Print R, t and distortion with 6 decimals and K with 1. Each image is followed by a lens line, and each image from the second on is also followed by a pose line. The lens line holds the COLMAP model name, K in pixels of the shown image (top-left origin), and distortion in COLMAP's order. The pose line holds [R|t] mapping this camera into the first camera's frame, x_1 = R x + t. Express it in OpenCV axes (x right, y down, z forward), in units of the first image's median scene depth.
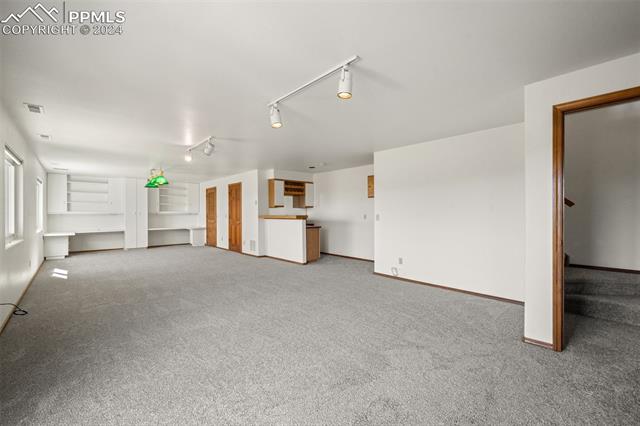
lens RADIAL K [[253.8, 0, 319.4], [0, 253.8, 211.9], [0, 0, 1]] dist [0.003113, -0.000038]
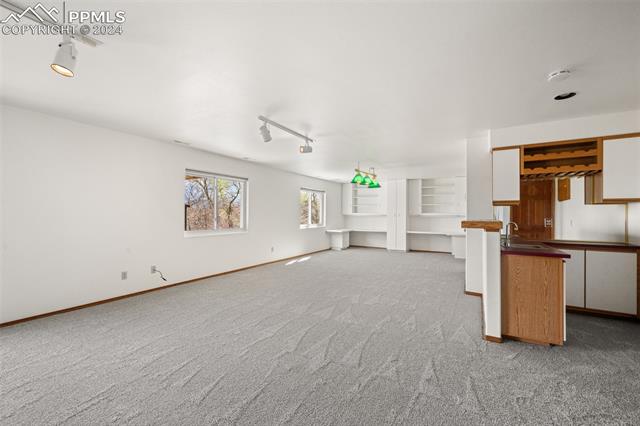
lens RADIAL K [[269.0, 0, 319.6], [0, 269.0, 213.6], [0, 0, 1]] dist [-0.001056, -0.000162]
pose [[0.238445, 0.001237, -0.971155, 0.238555], [-0.002655, 0.999996, 0.000622, 0.000653], [0.971152, 0.002430, 0.238448, 0.473718]]
